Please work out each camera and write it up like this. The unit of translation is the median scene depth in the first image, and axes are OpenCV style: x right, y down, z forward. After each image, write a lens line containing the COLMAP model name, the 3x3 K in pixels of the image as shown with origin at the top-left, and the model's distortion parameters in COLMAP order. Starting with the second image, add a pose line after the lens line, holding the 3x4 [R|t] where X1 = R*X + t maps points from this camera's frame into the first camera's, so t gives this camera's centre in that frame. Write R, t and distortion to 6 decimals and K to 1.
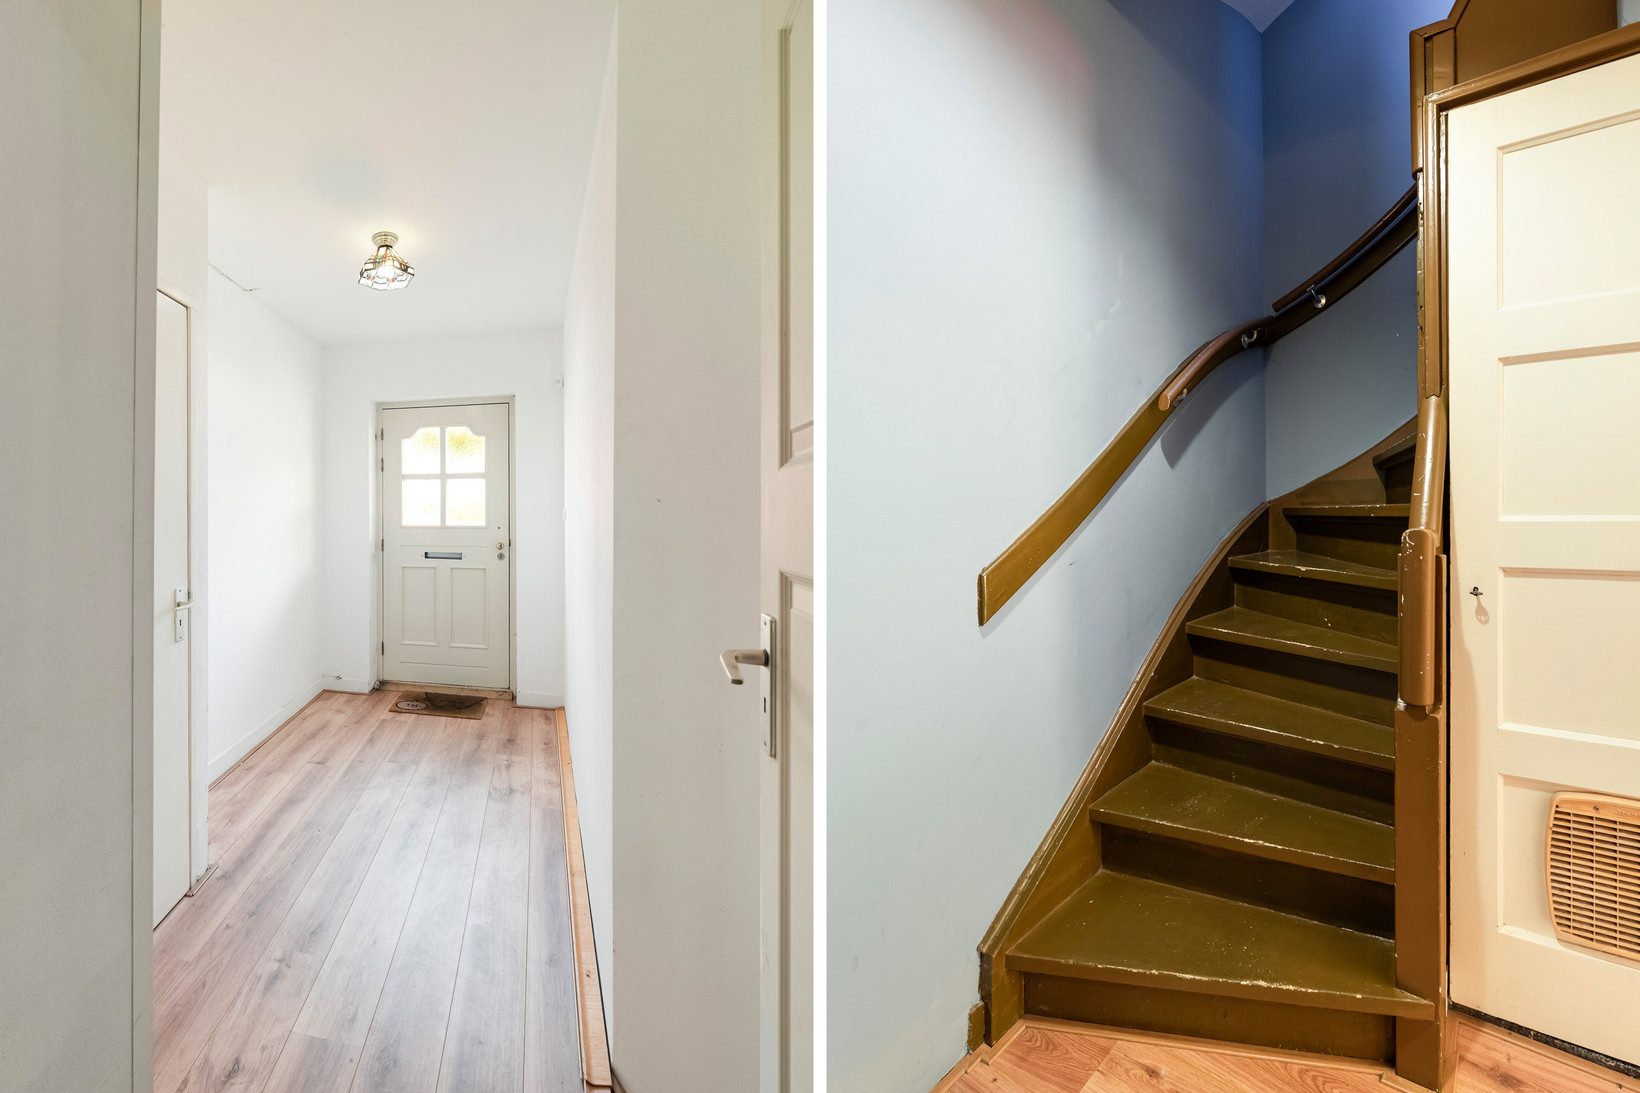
lens RADIAL K [[728.3, 0, 816.7], [0, 728.3, 534.8], [0, 0, 1]] dist [-0.001763, 0.000197]
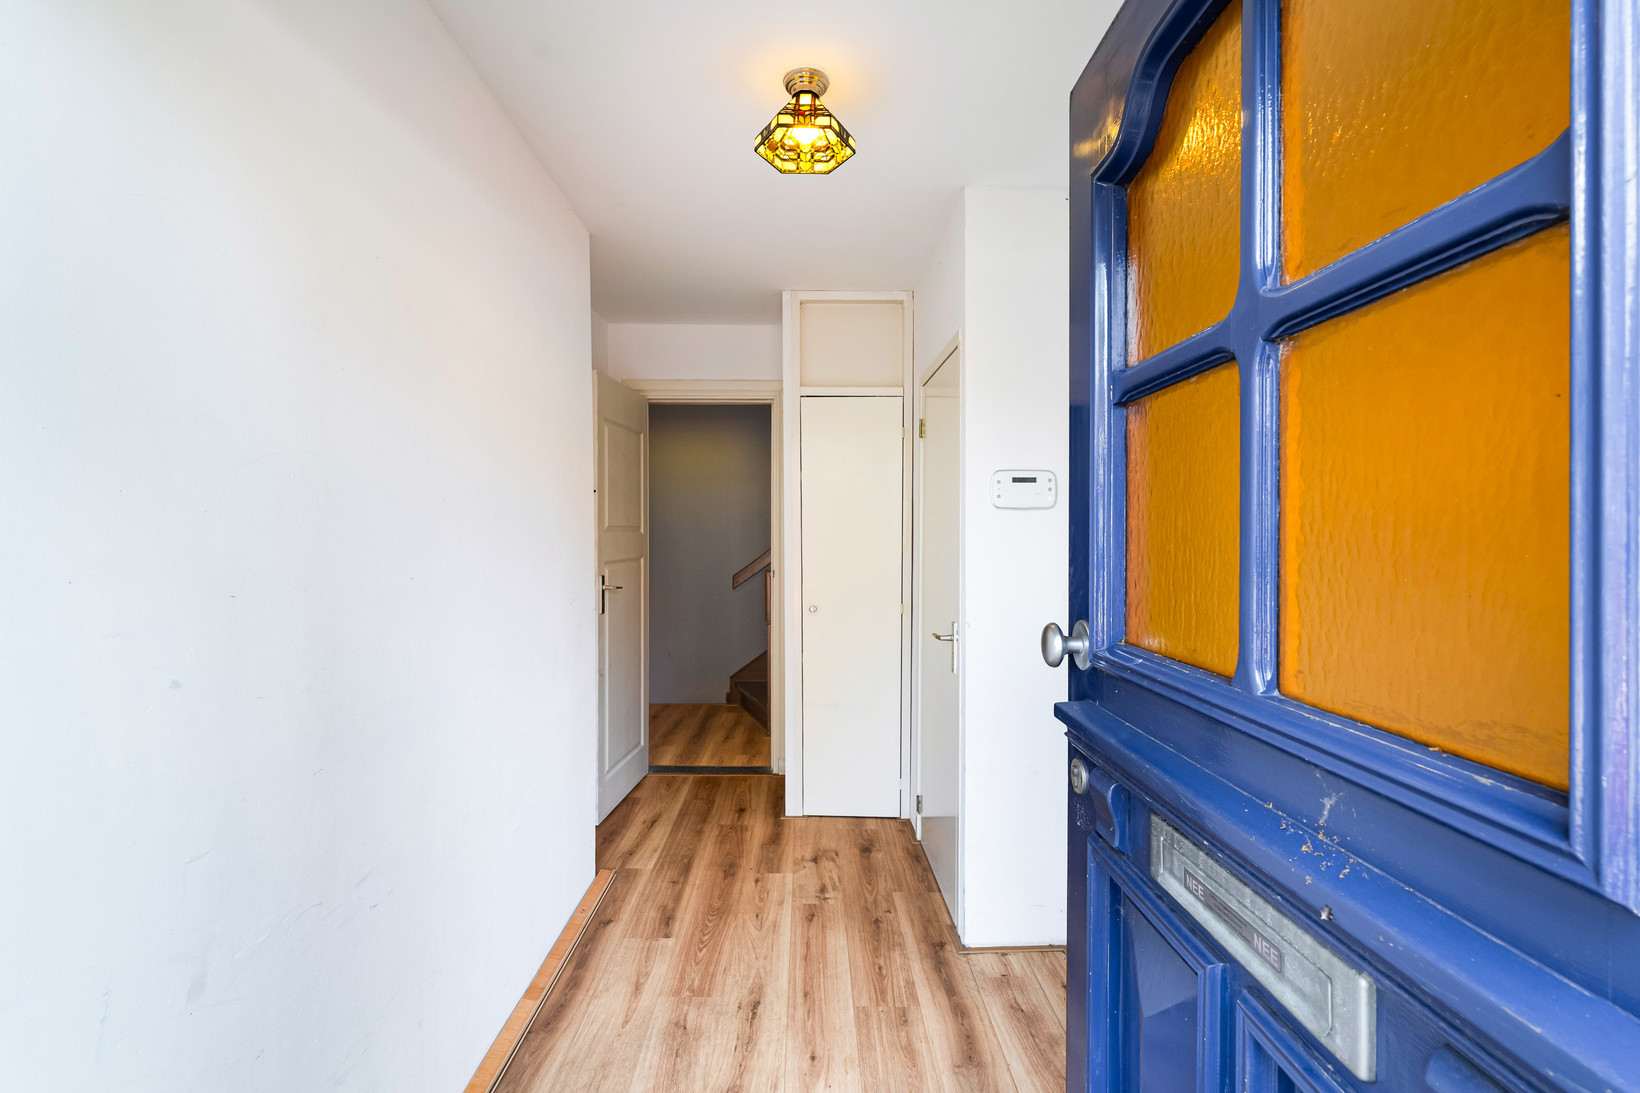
lens RADIAL K [[728.3, 0, 816.7], [0, 728.3, 534.8], [0, 0, 1]] dist [-0.001763, 0.000197]
pose [[-0.955684, -0.006610, 0.294321, -1.025924], [0.004249, 0.999334, 0.036240, -0.029820], [-0.294365, 0.035884, -0.955019, 2.018979]]
